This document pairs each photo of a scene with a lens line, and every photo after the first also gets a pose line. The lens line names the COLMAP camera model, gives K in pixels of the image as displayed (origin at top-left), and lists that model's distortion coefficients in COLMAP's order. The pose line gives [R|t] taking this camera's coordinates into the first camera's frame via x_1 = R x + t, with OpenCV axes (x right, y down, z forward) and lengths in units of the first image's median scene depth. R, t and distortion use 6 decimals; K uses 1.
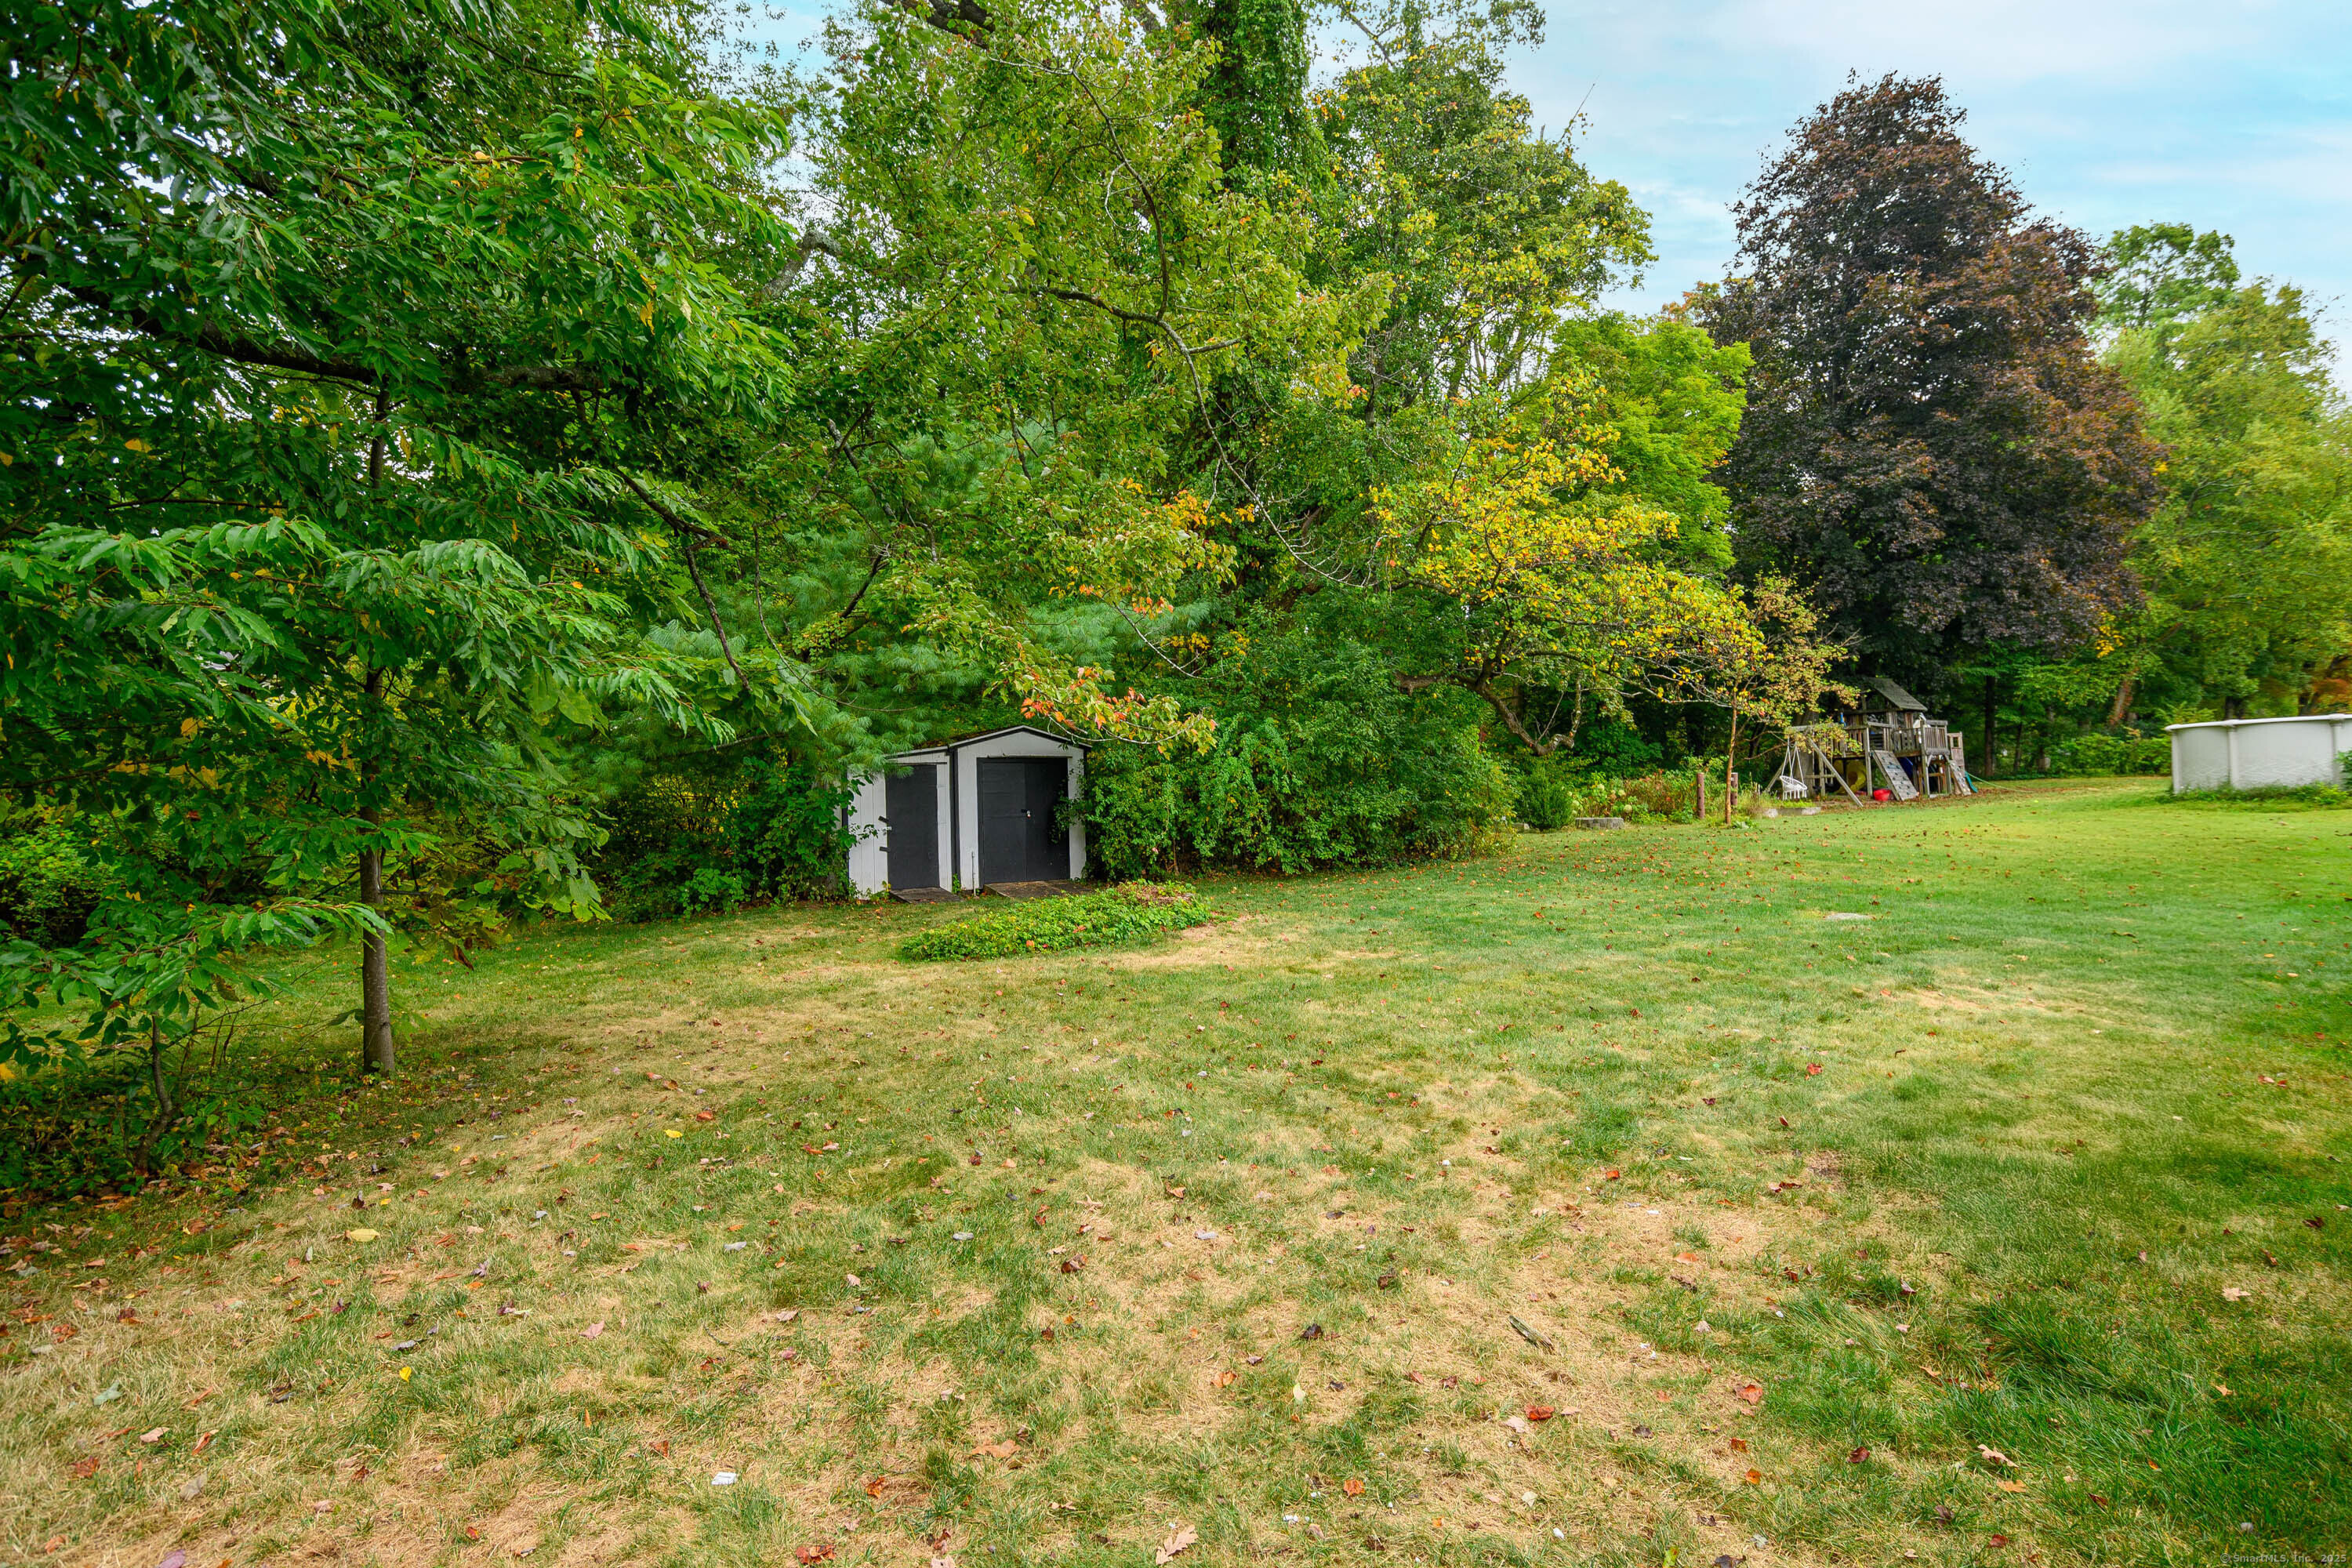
lens RADIAL K [[1212.3, 0, 1172.5], [0, 1212.3, 782.4], [0, 0, 1]] dist [-0.000824, 0.000285]
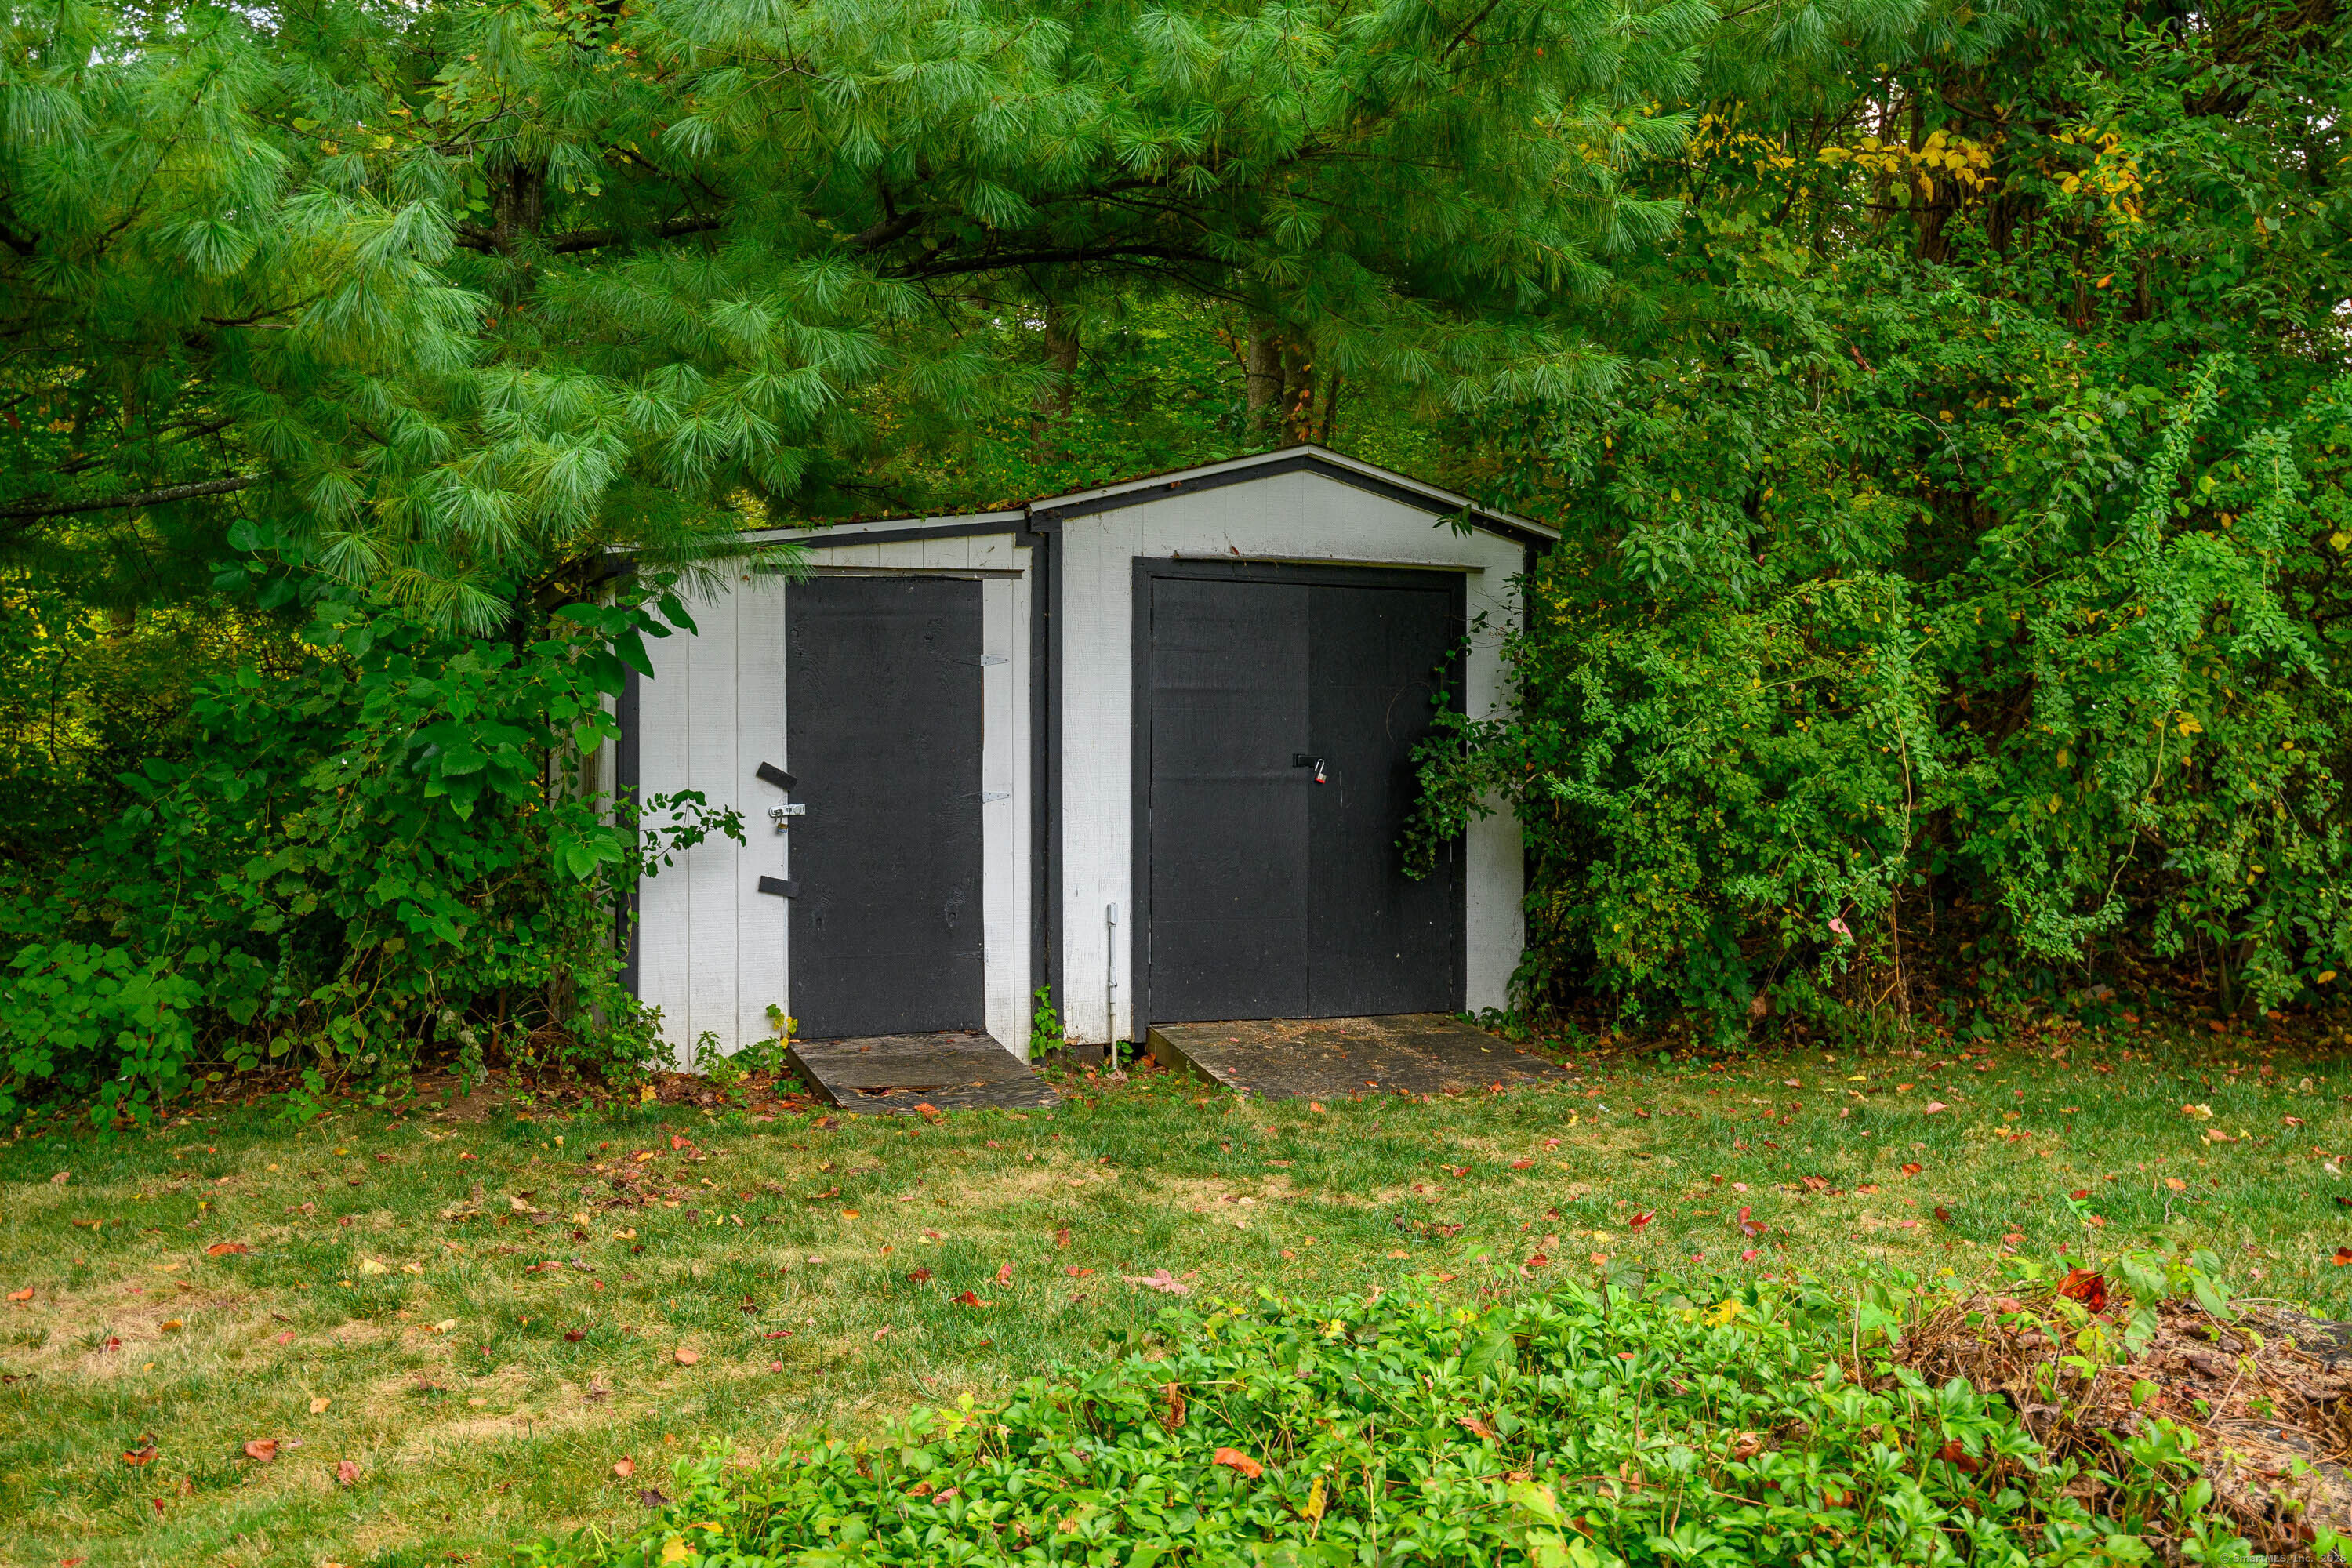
lens RADIAL K [[2358.7, 0, 1169.3], [0, 2358.7, 782.7], [0, 0, 1]] dist [-0.005871, 0.000000]
pose [[0.979945, 0.023439, -0.197886, -0.050017], [-0.019799, 0.999597, 0.020354, 0.019727], [0.198283, -0.016028, 0.980014, 0.502715]]
